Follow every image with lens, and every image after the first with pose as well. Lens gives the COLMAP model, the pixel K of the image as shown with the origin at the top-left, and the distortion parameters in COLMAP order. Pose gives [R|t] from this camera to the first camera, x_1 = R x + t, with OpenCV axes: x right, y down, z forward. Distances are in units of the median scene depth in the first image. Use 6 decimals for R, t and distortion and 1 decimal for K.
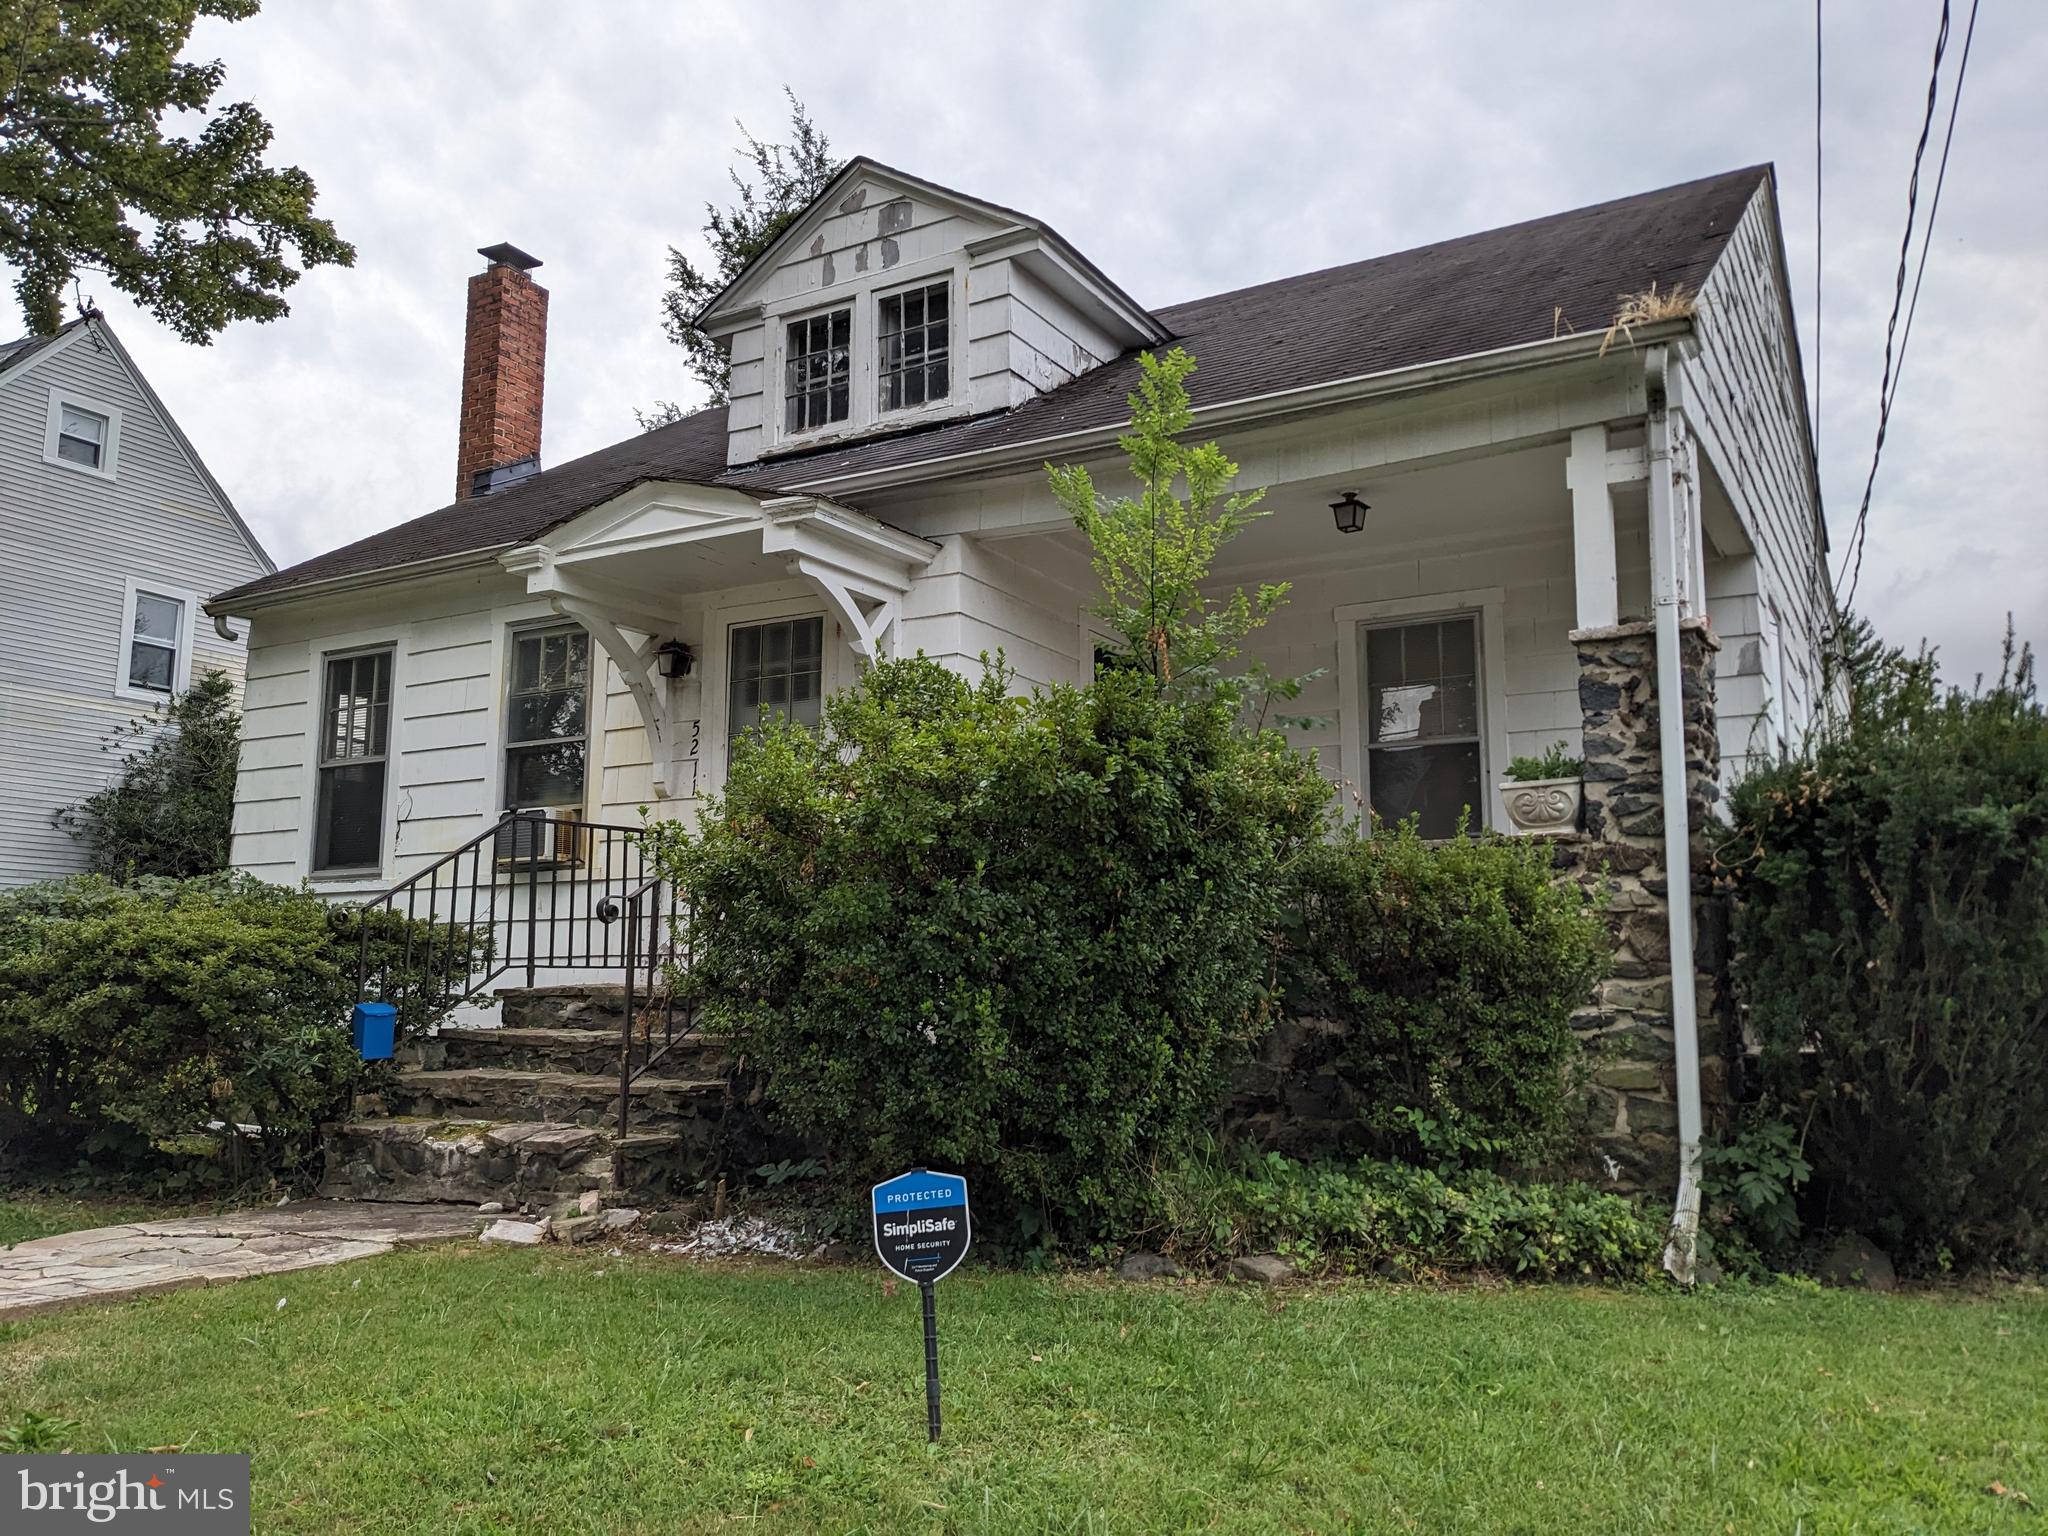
lens RADIAL K [[1628.9, 0, 1024.0], [0, 1628.9, 768.0], [0, 0, 1]] dist [0.051659, -0.088930]
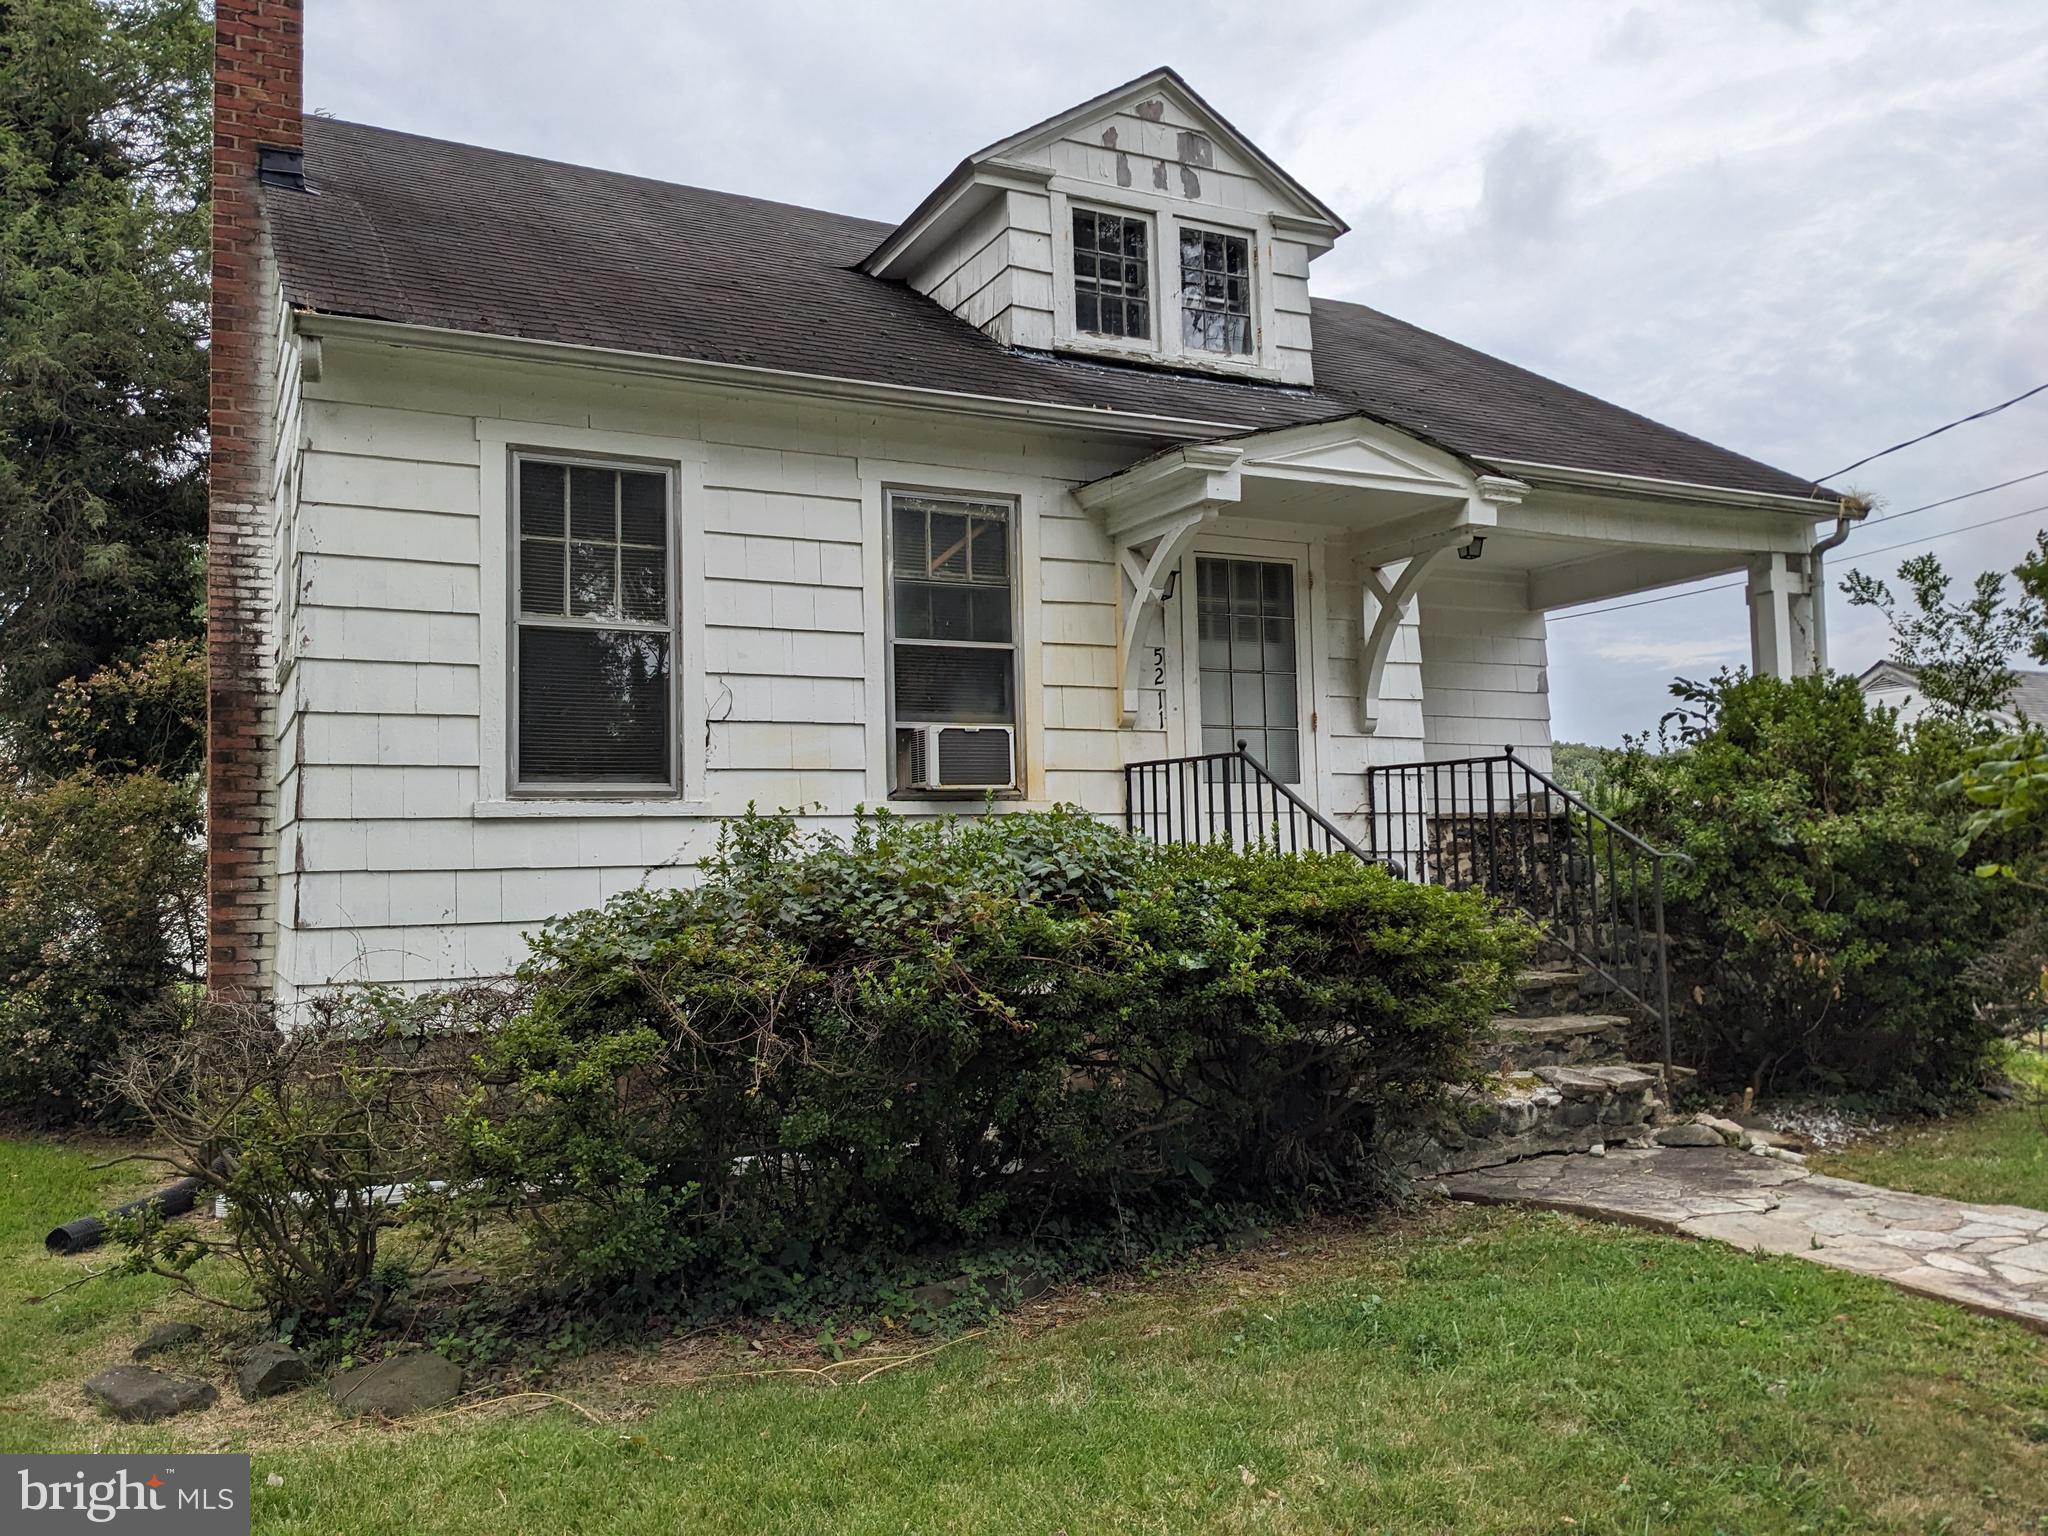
lens RADIAL K [[1607.7, 0, 1080.4], [0, 1607.7, 768.4], [0, 0, 1]] dist [0.046109, -0.082869]
pose [[0.532820, 0.038051, 0.845372, -0.982407], [-0.096189, 0.995237, 0.015830, 0.029201], [-0.840744, -0.089750, 0.533943, 0.532535]]
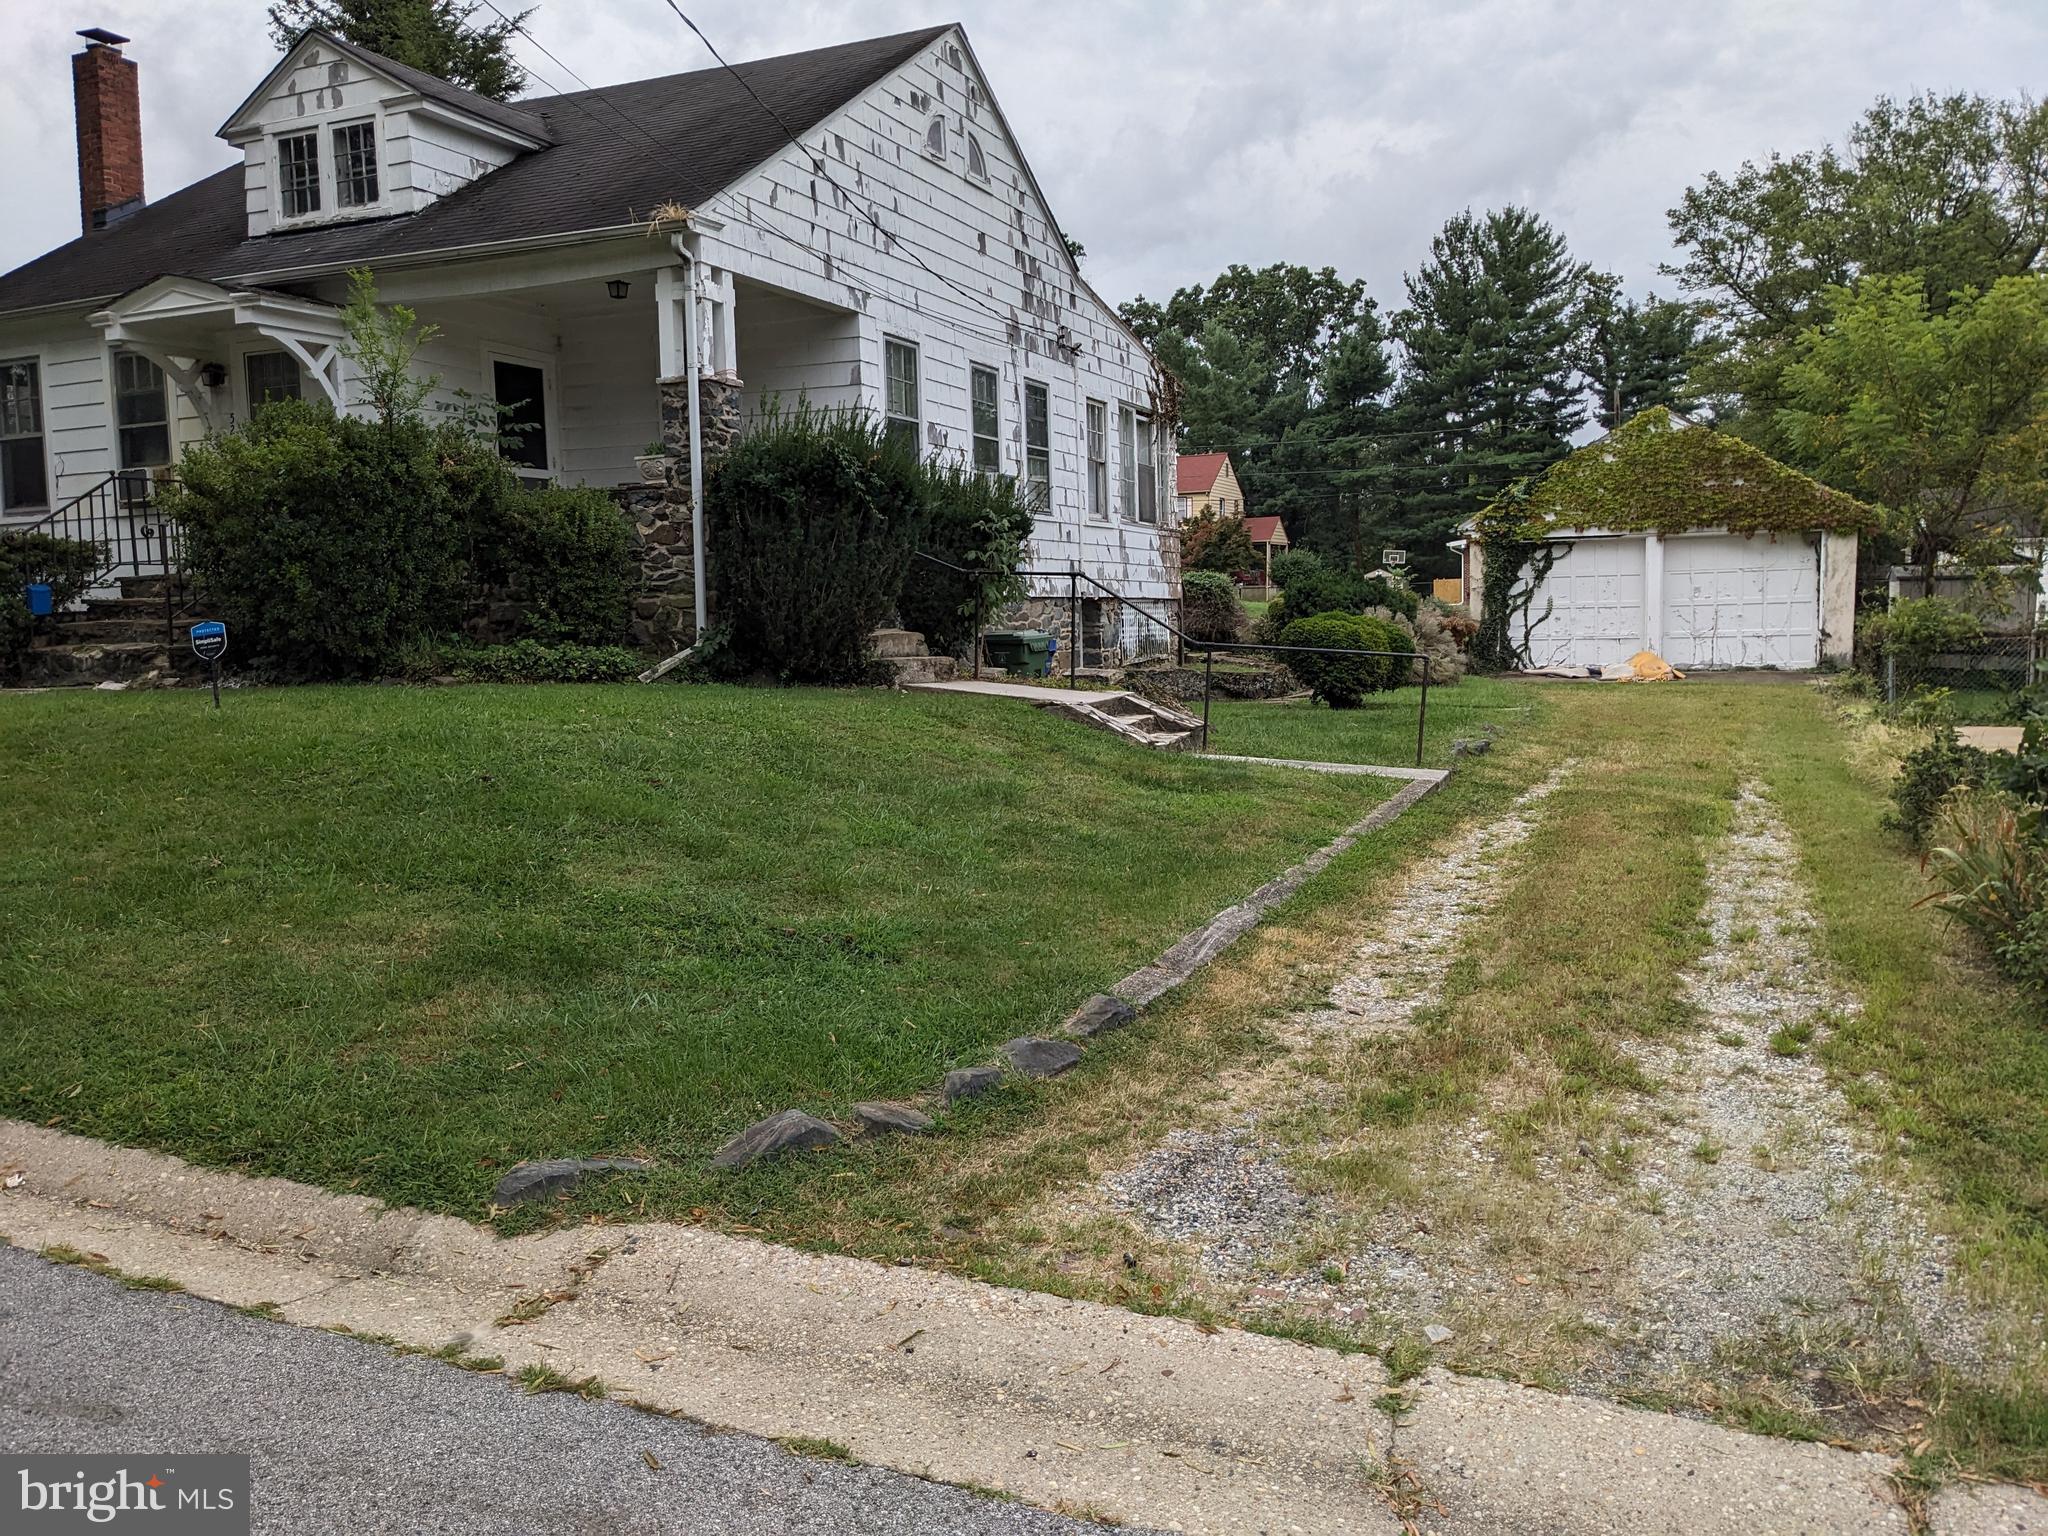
lens RADIAL K [[1607.7, 0, 1080.4], [0, 1607.7, 768.4], [0, 0, 1]] dist [0.046109, -0.082869]
pose [[0.989295, -0.041055, 0.140032, 0.393431], [0.006449, 0.970970, 0.239113, -0.064500], [-0.145784, -0.235650, 0.960841, -0.755959]]
